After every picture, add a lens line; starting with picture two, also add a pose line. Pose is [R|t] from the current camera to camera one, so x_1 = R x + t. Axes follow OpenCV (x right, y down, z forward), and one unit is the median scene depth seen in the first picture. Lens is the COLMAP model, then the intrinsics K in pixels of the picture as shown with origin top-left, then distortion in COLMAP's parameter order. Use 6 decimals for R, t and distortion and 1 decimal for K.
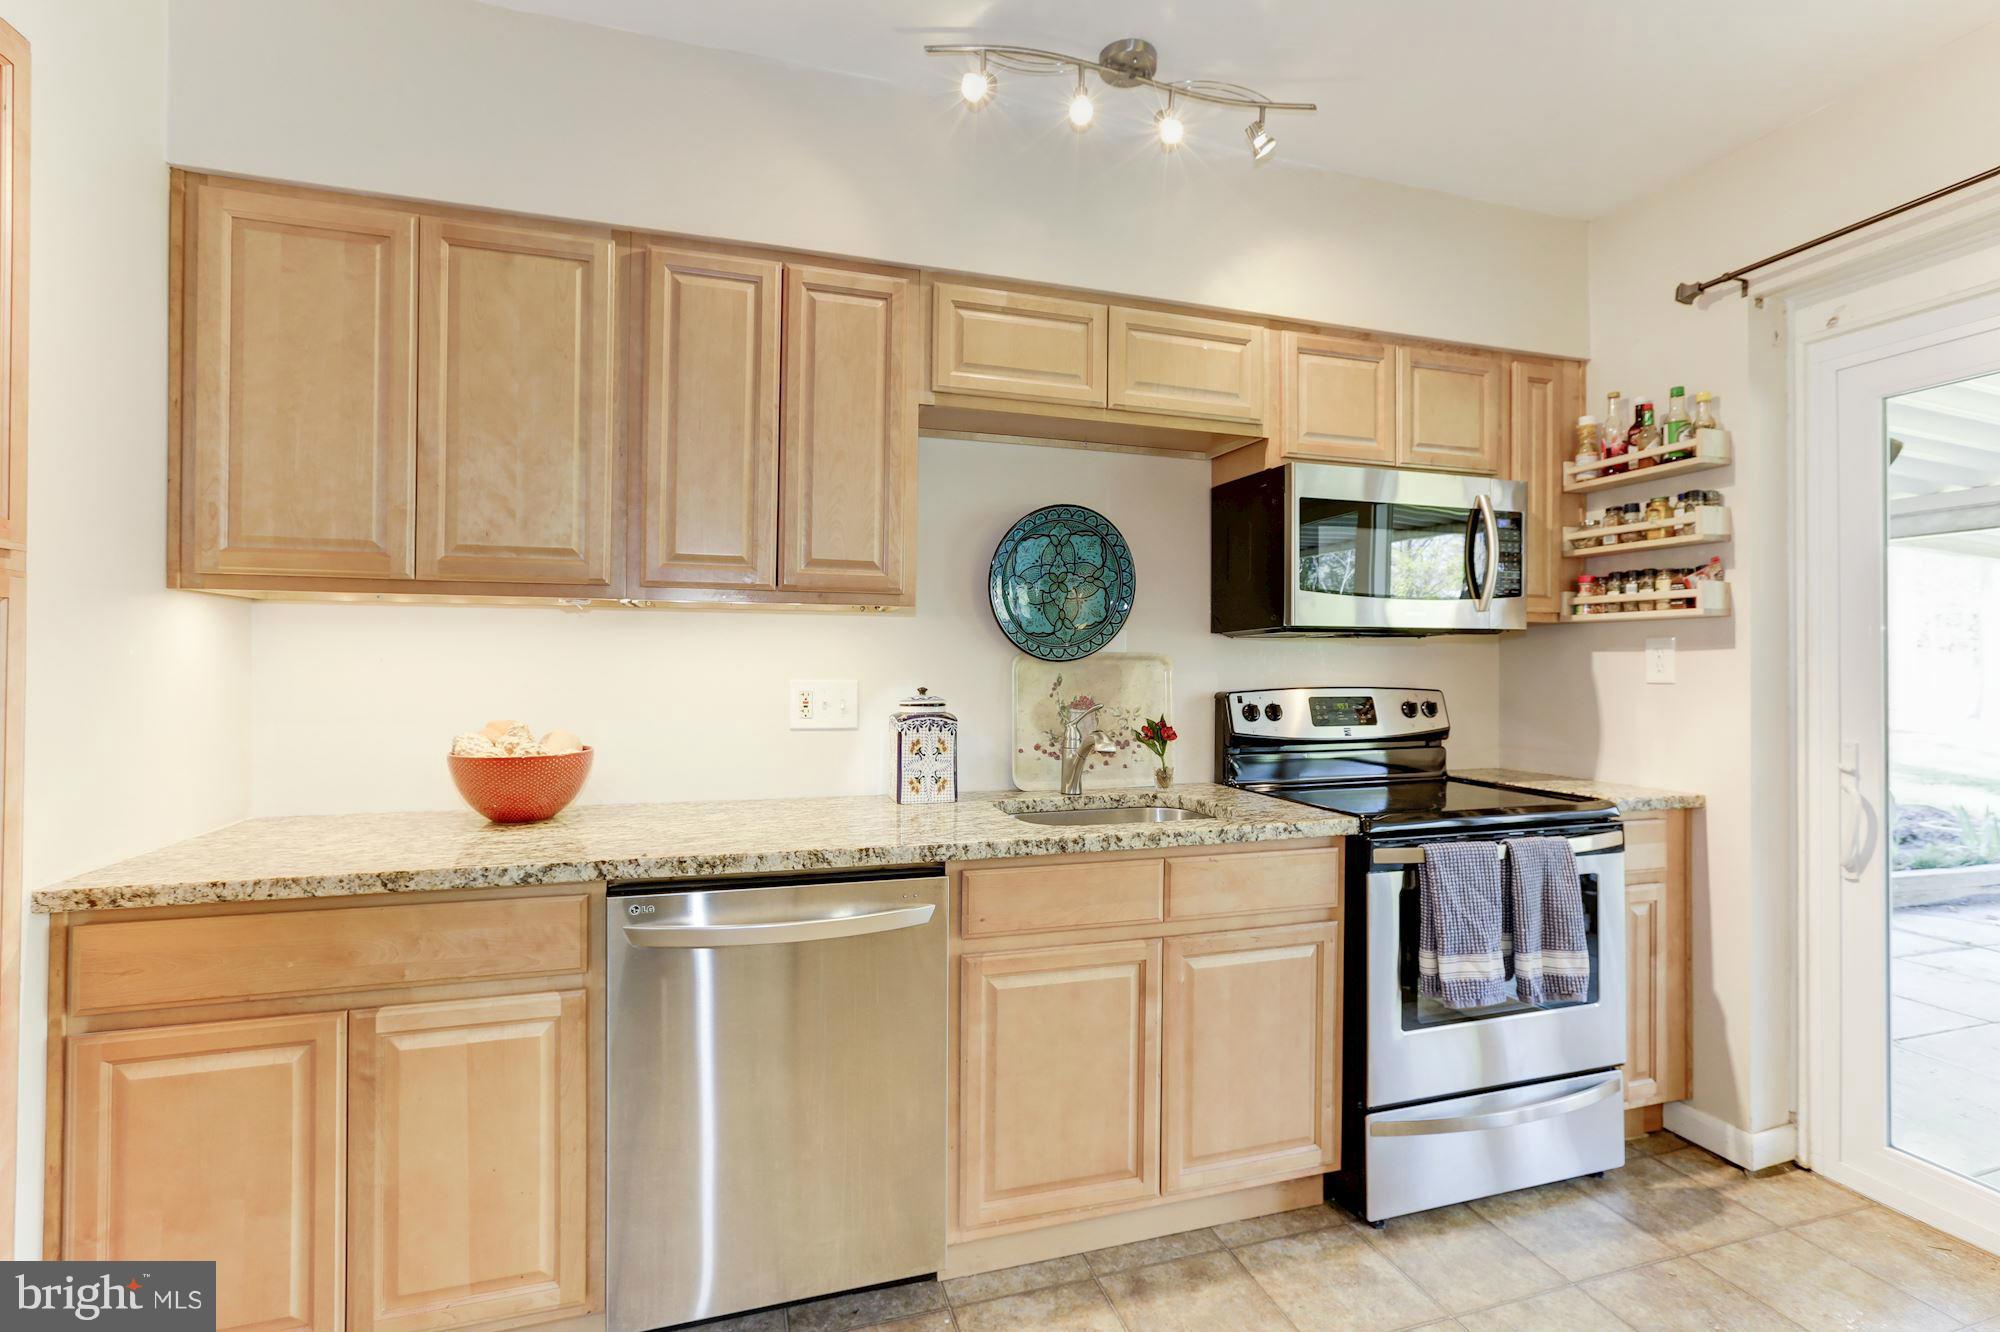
lens RADIAL K [[916.8, 0, 1000.2], [0, 916.8, 655.0], [0, 0, 1]] dist [-0.035539, 0.016124]
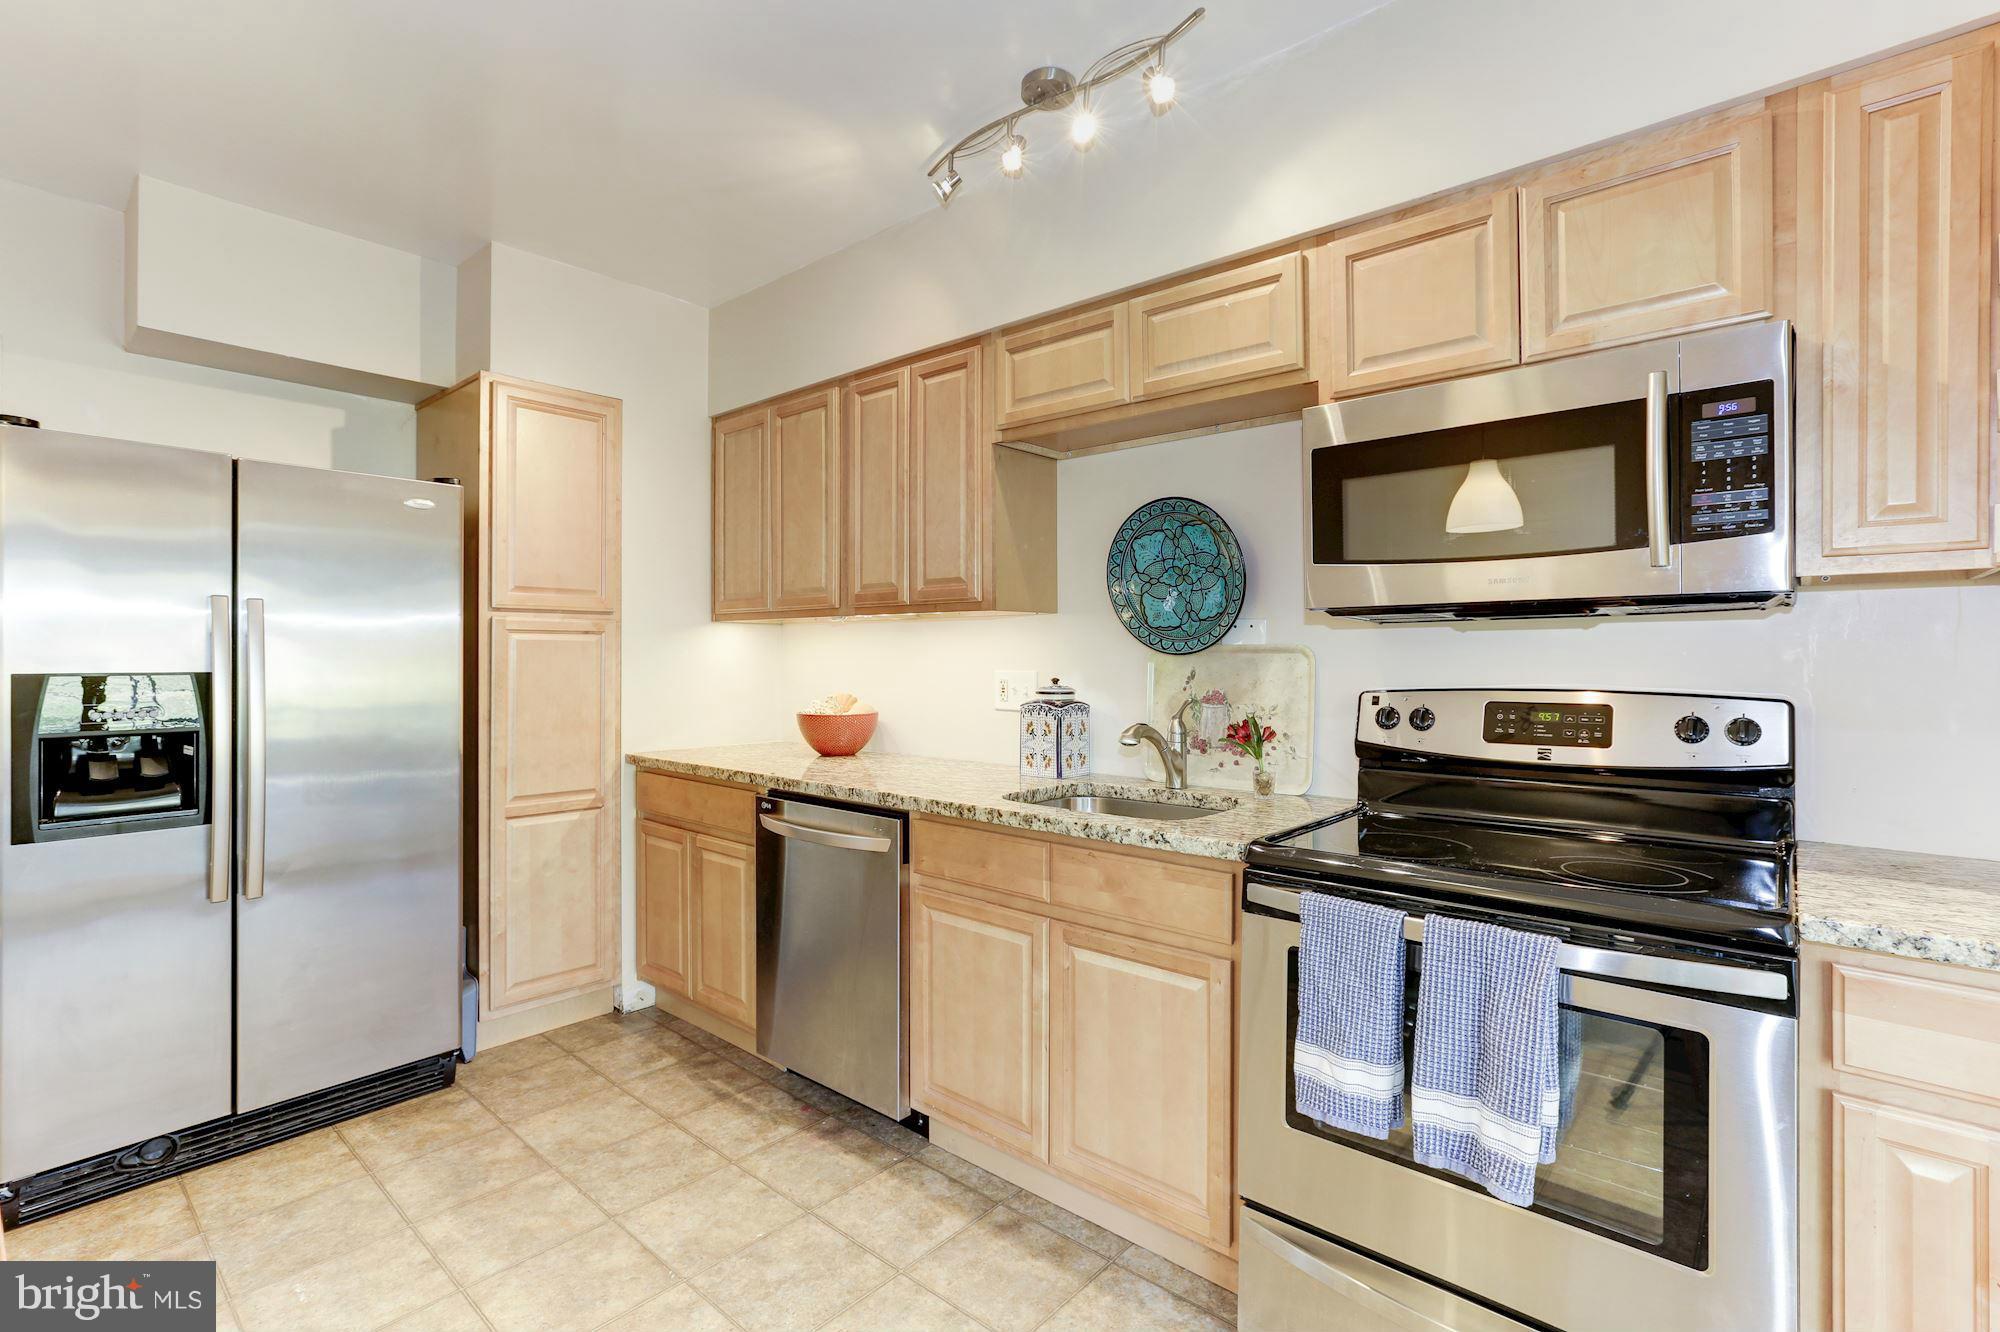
lens RADIAL K [[916.8, 0, 1000.0], [0, 916.8, 655.6], [0, 0, 1]] dist [-0.035539, 0.016124]
pose [[0.523590, -0.005003, -0.851956, 0.962107], [0.009445, 0.999955, -0.000067, 0.007482], [0.851918, -0.008012, 0.523613, 0.374563]]
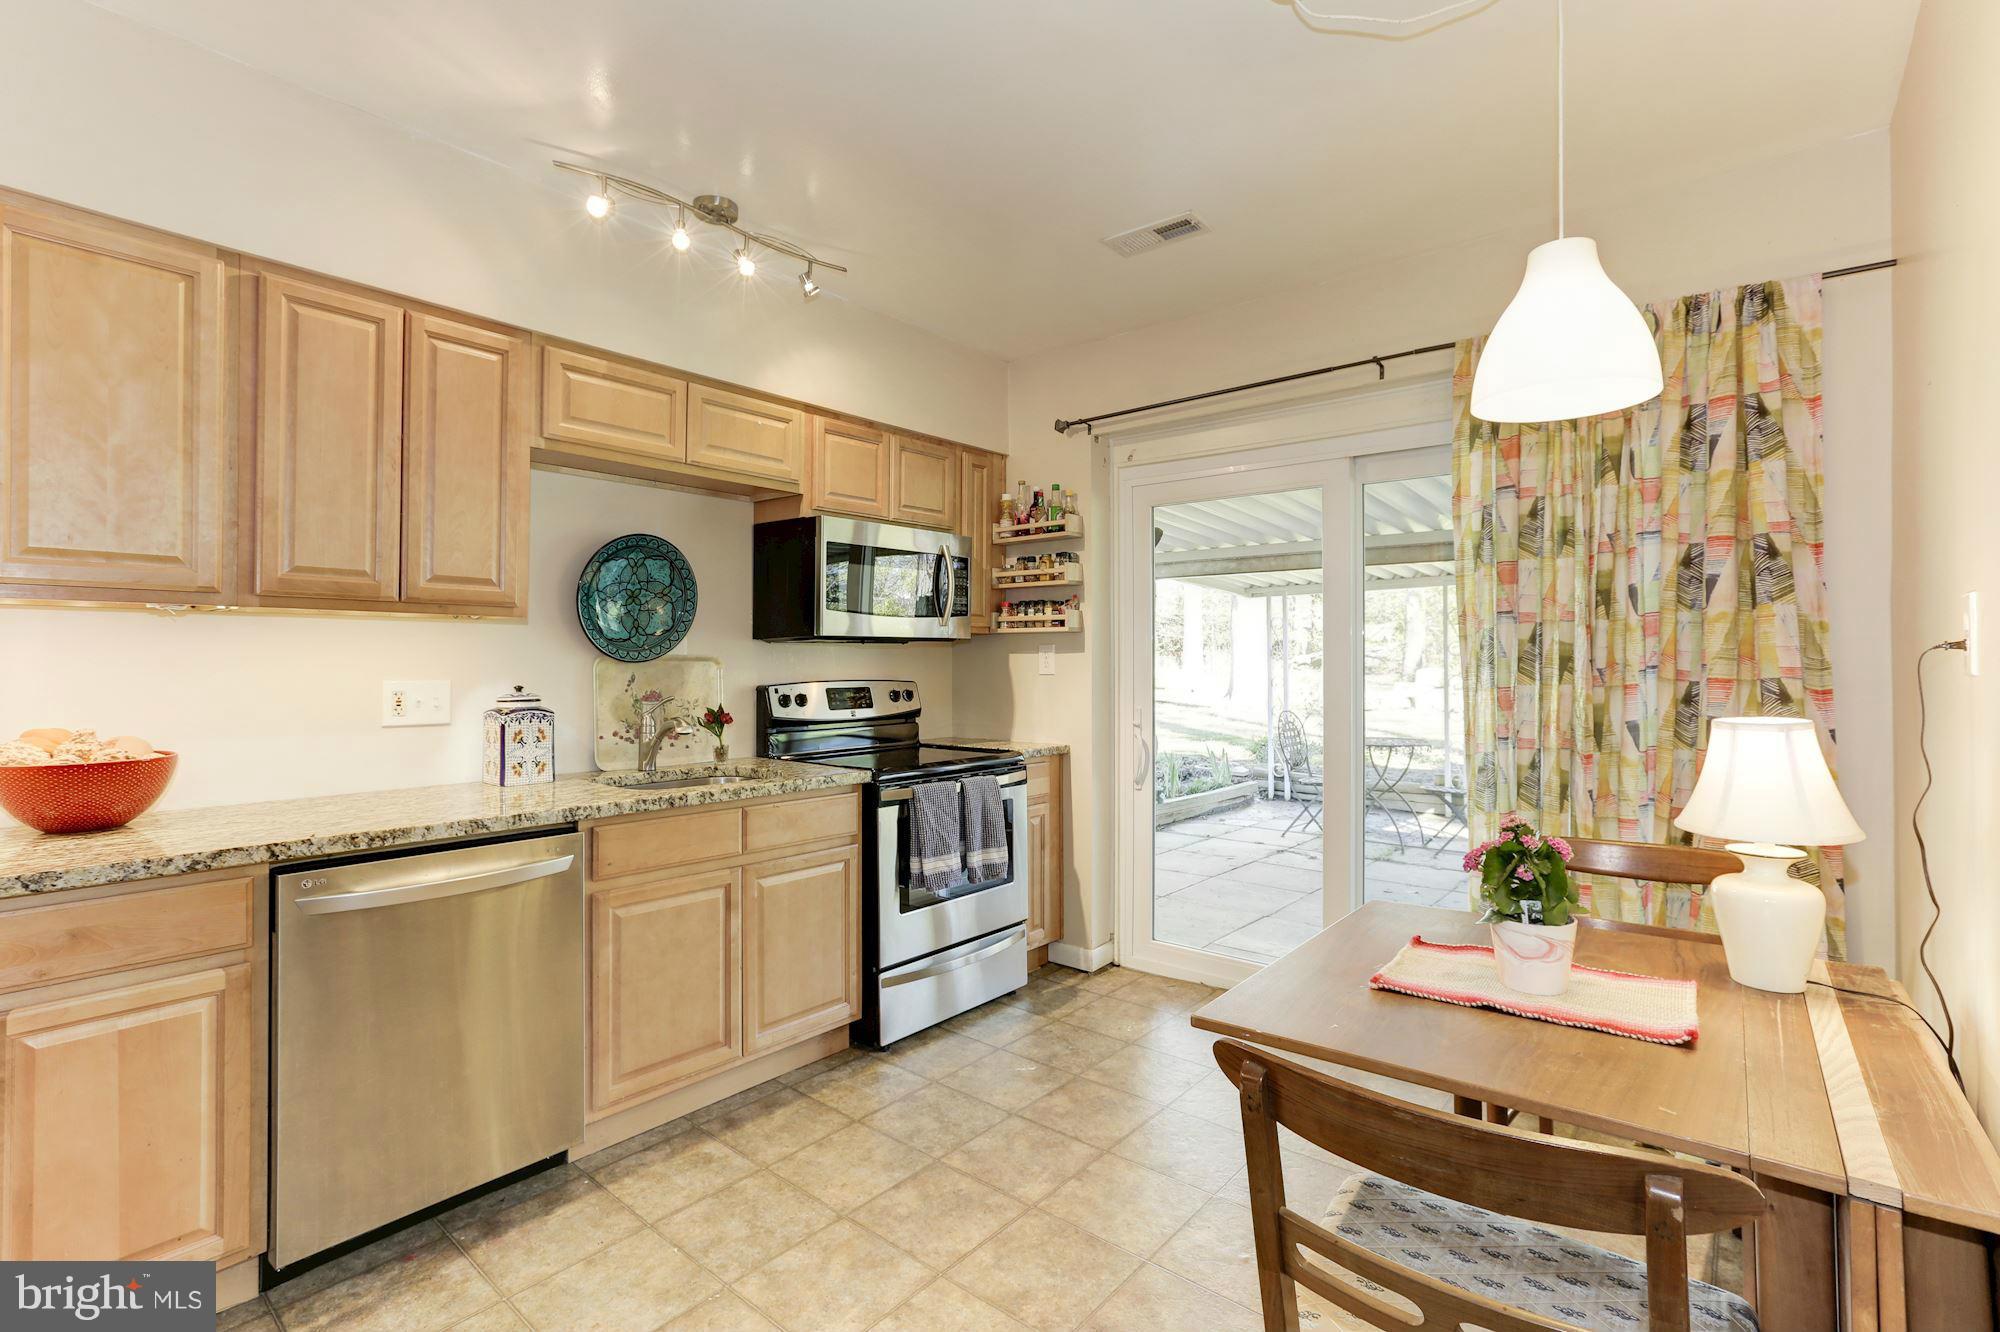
lens RADIAL K [[916.8, 0, 1002.3], [0, 916.8, 656.0], [0, 0, 1]] dist [-0.035539, 0.016124]
pose [[0.839641, -0.001724, 0.543140, -0.216455], [-0.001385, 0.999985, 0.005317, -0.010010], [-0.543141, -0.005216, 0.839626, -0.323957]]
